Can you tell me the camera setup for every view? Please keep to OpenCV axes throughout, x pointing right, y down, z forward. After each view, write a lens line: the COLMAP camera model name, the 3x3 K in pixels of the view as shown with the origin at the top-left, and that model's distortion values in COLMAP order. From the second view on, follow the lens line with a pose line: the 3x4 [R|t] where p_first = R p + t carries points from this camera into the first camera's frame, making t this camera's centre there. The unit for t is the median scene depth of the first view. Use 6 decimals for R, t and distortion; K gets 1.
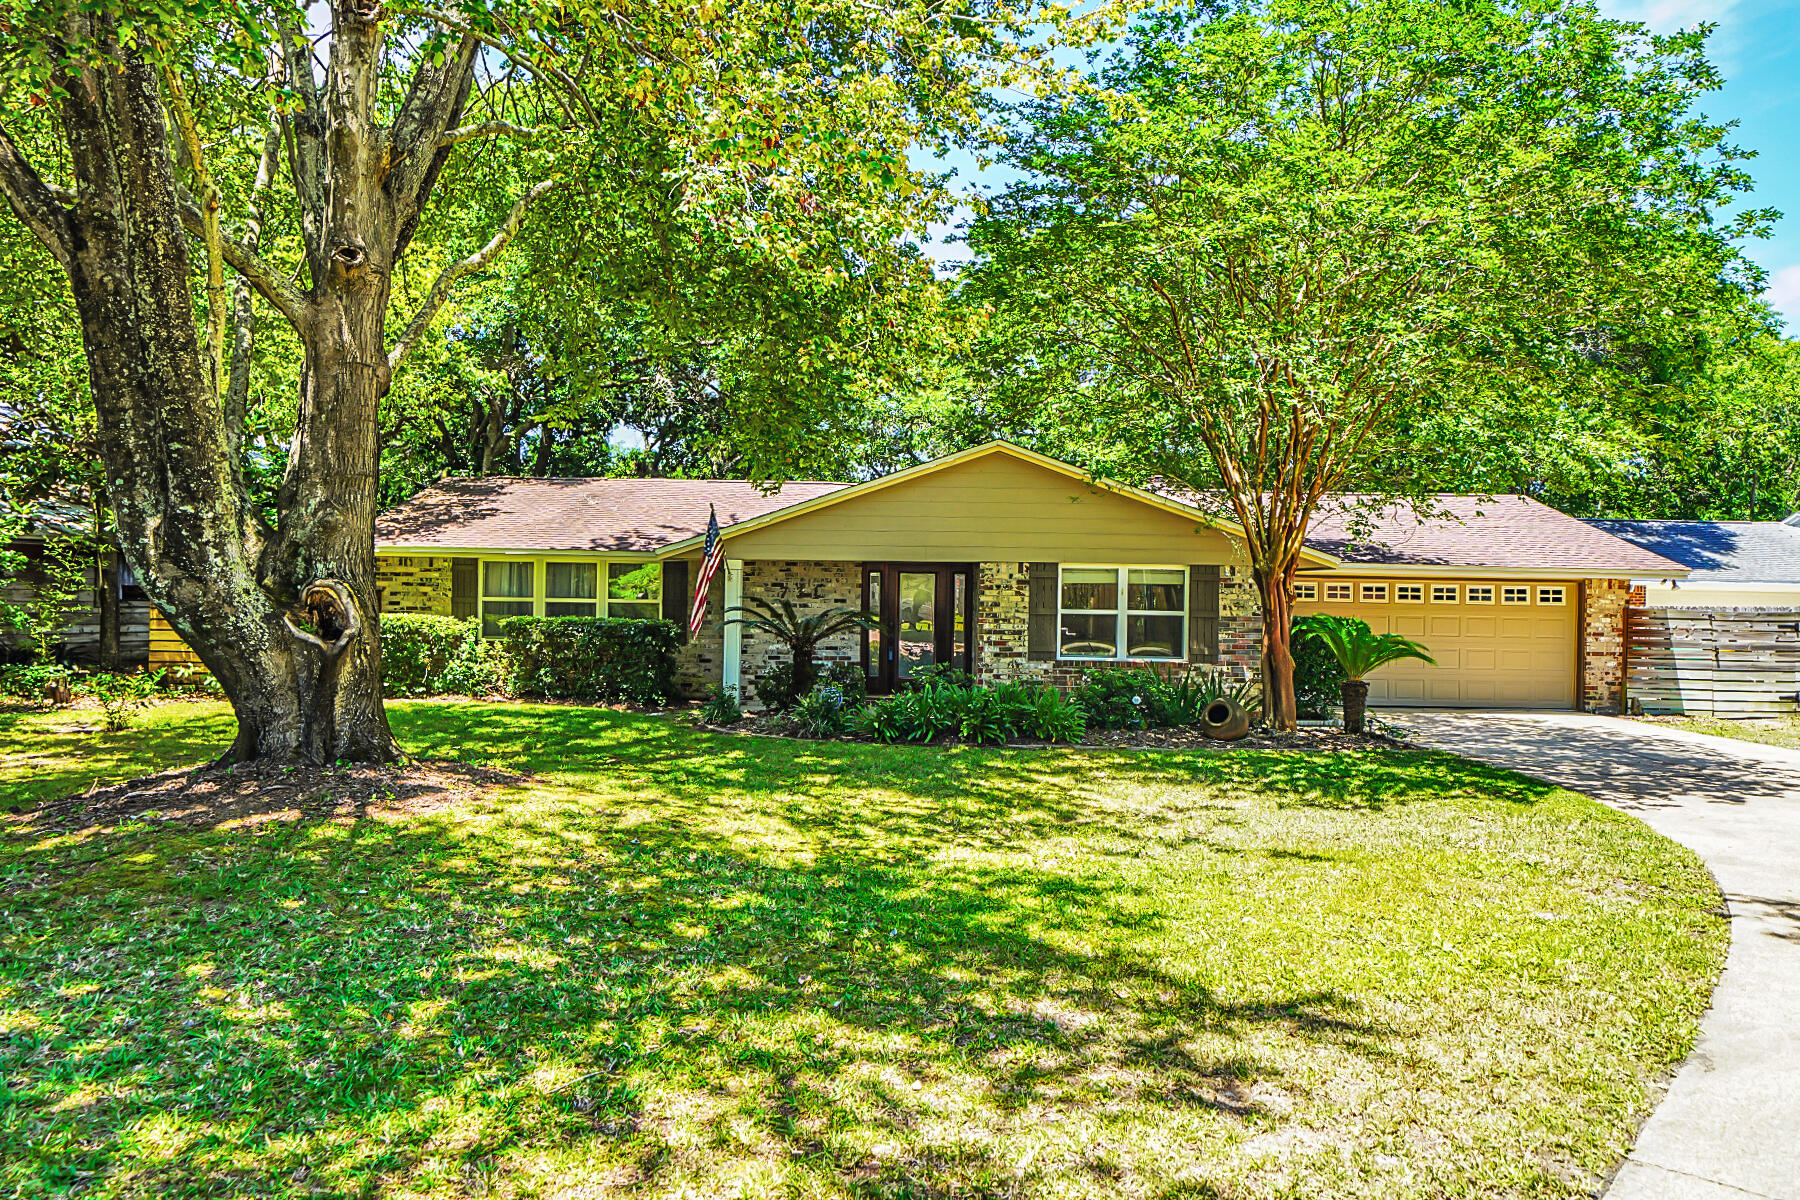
lens RADIAL K [[1121.4, 0, 899.1], [0, 1121.4, 583.7], [0, 0, 1]] dist [0.006977, 0.000608]
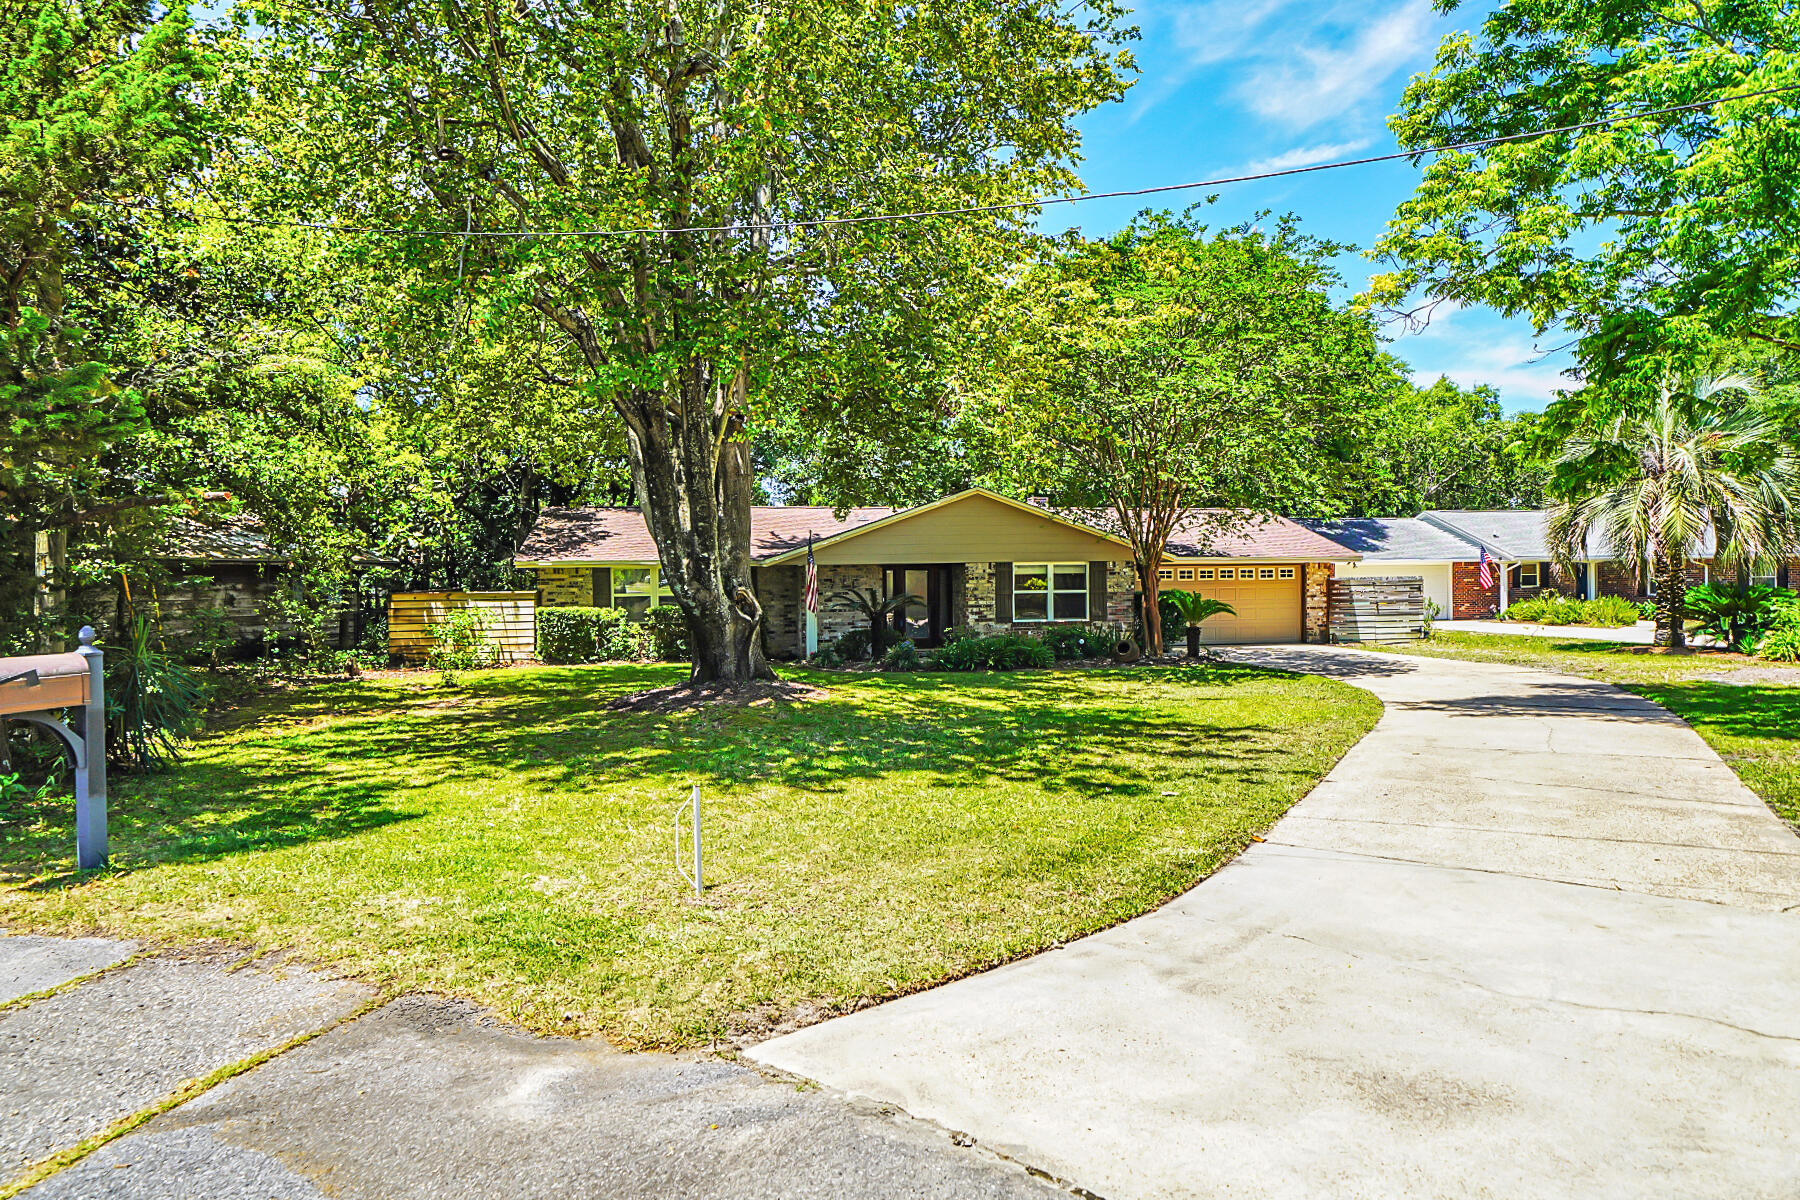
lens RADIAL K [[984.4, 0, 900.2], [0, 984.4, 612.4], [0, 0, 1]] dist [0.000951, 0.000033]
pose [[0.983584, -0.033536, 0.177309, -0.267001], [0.025683, 0.998593, 0.046398, -0.015907], [-0.178615, -0.041082, 0.983061, -0.360862]]
